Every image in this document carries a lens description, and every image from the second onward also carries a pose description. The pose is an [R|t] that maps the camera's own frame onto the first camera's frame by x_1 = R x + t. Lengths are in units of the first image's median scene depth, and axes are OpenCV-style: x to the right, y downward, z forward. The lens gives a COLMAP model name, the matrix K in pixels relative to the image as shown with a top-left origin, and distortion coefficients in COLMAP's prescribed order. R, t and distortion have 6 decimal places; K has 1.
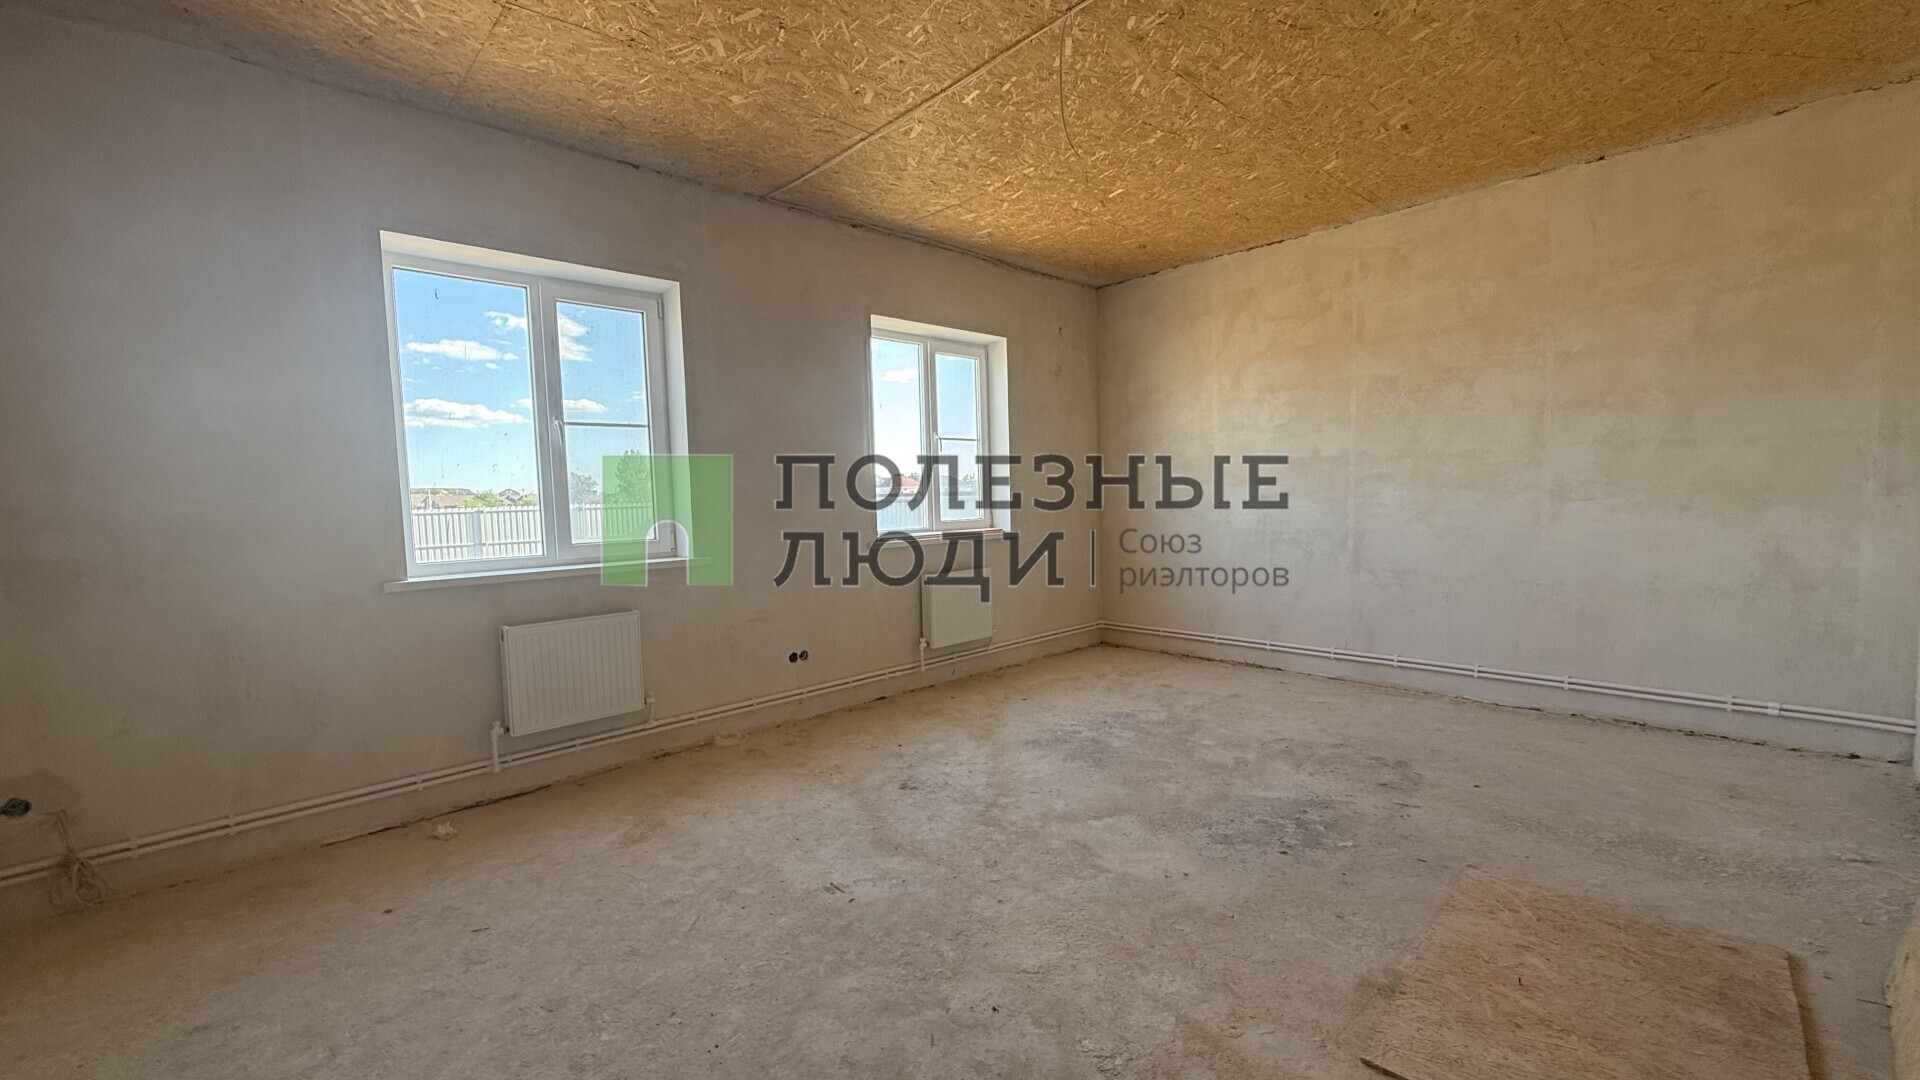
lens RADIAL K [[788.8, 0, 958.8], [0, 788.8, 516.8], [0, 0, 1]] dist [-0.000294, -0.000058]
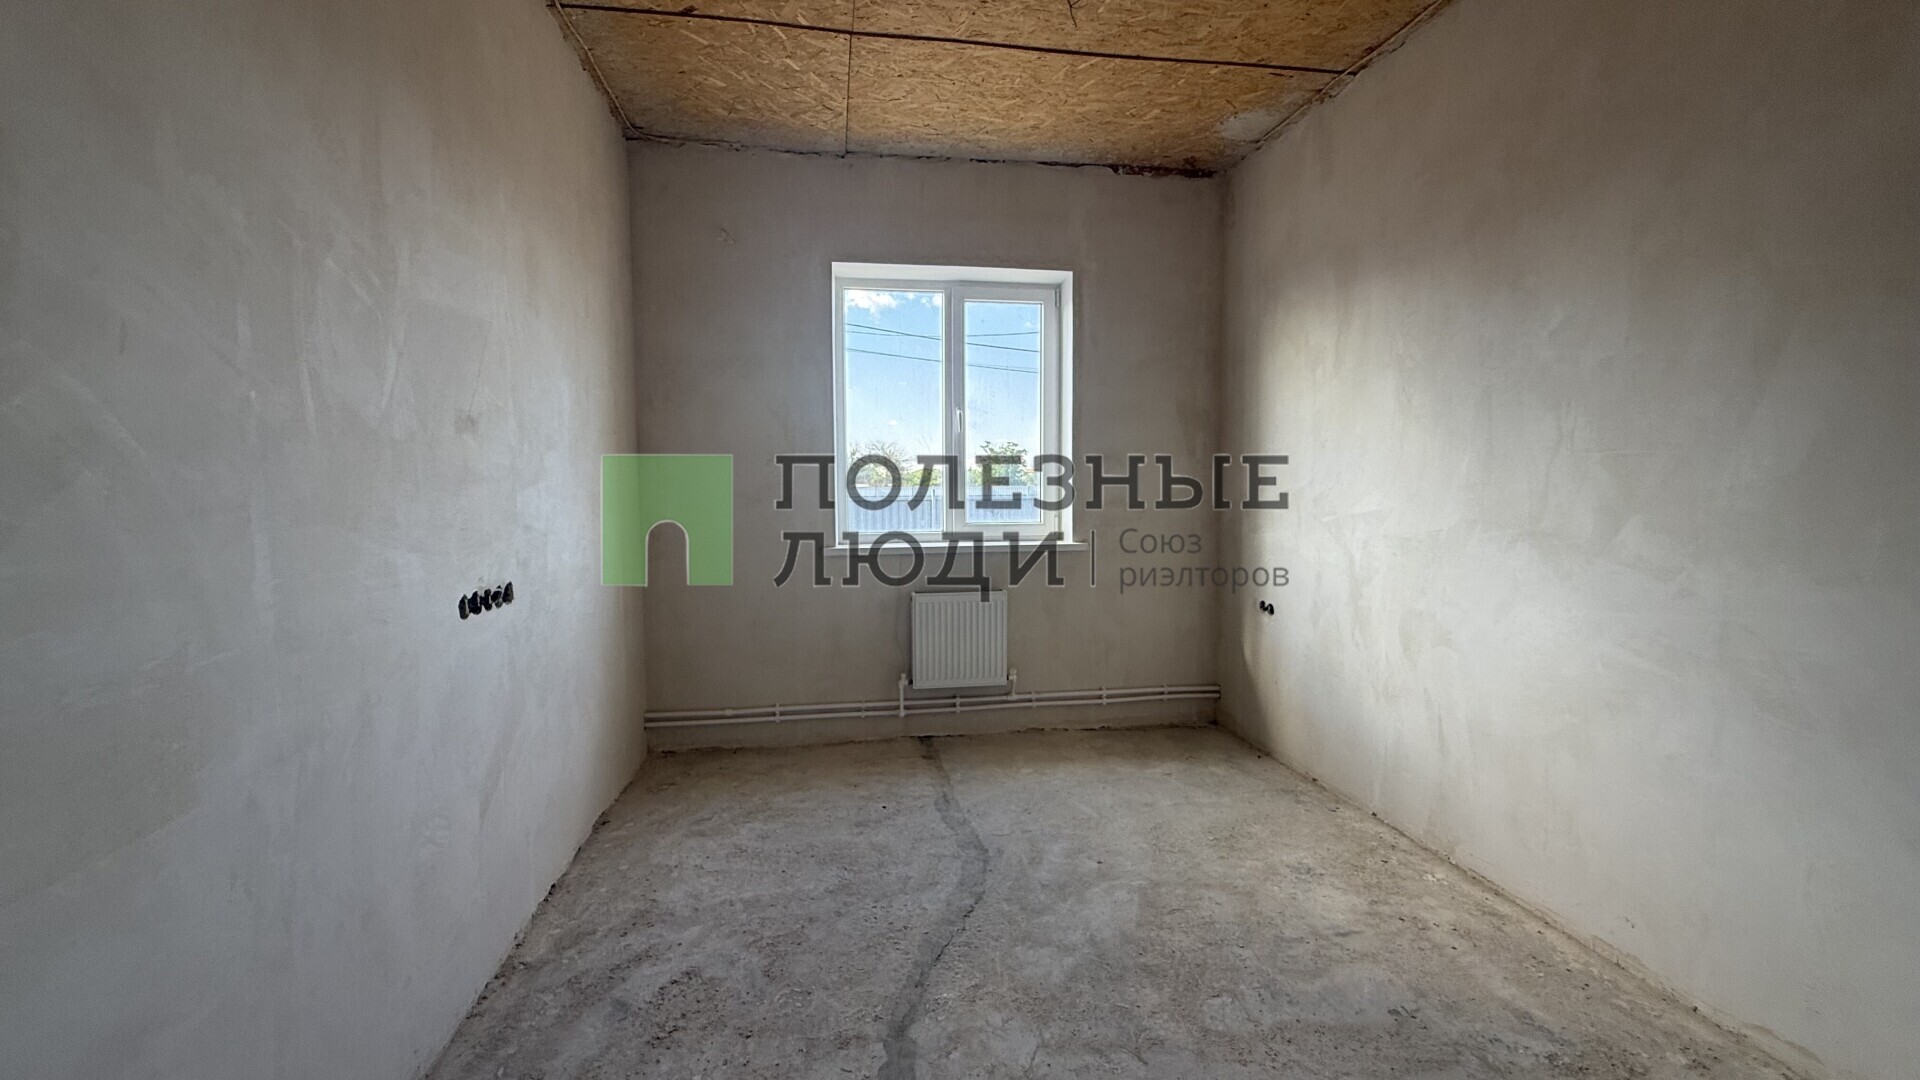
lens RADIAL K [[779.6, 0, 960.0], [0, 779.6, 540.0], [0, 0, 1]] dist [-0.045036, 0.000051]
pose [[0.834731, 0.061584, -0.547203, 0.112159], [-0.035941, 0.997701, 0.057459, -0.006376], [0.549484, -0.028296, 0.835025, 0.106874]]
